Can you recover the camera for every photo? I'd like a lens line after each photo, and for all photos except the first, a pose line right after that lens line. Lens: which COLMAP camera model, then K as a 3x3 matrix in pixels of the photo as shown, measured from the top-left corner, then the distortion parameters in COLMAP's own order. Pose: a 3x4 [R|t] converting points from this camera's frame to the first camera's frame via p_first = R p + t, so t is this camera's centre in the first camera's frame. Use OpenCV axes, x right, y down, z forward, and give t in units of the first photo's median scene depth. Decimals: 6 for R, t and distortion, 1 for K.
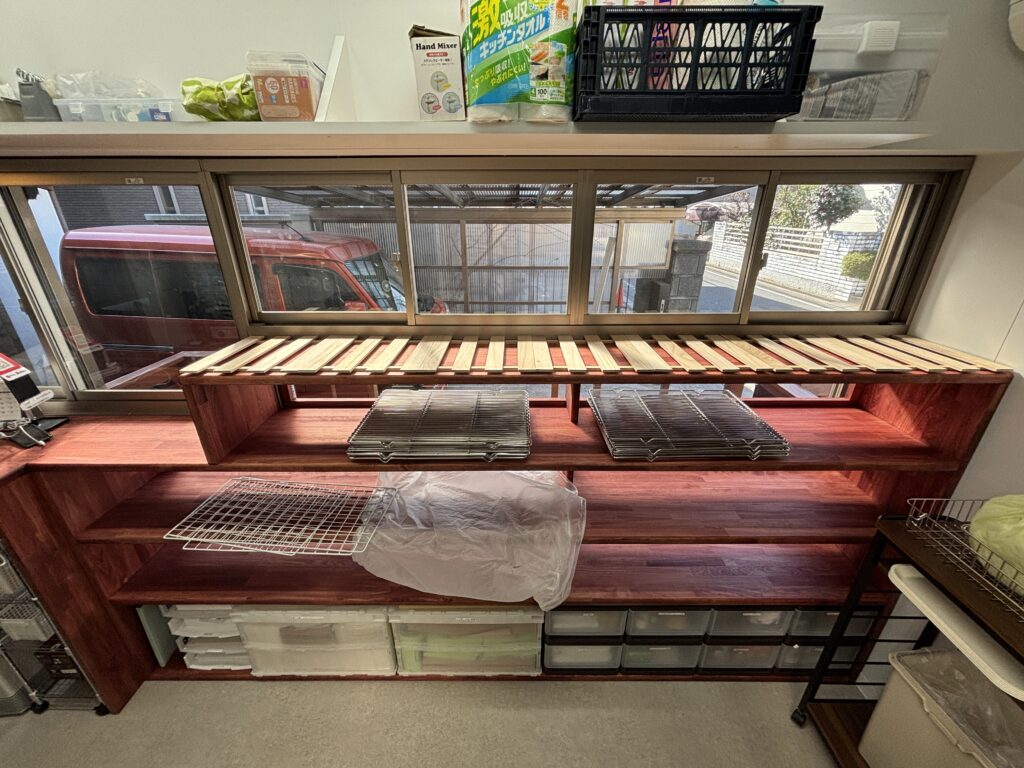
lens RADIAL K [[409.9, 0, 510.7], [0, 409.9, 383.1], [0, 0, 1]] dist [-0.001249, -0.001300]
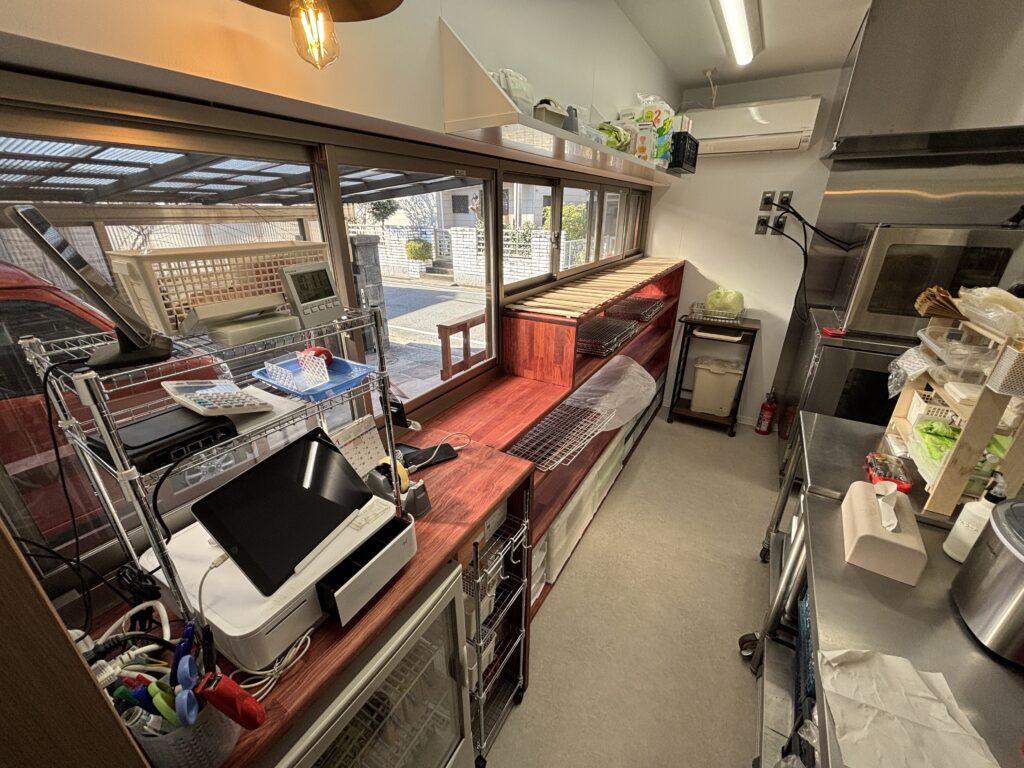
lens RADIAL K [[409.9, 0, 516.6], [0, 409.9, 384.2], [0, 0, 1]] dist [-0.001249, -0.001300]
pose [[0.515945, -0.334963, 0.788416, -0.177119], [0.332562, 0.926513, 0.176003, -0.010915], [-0.789432, 0.171389, 0.589426, 0.031647]]
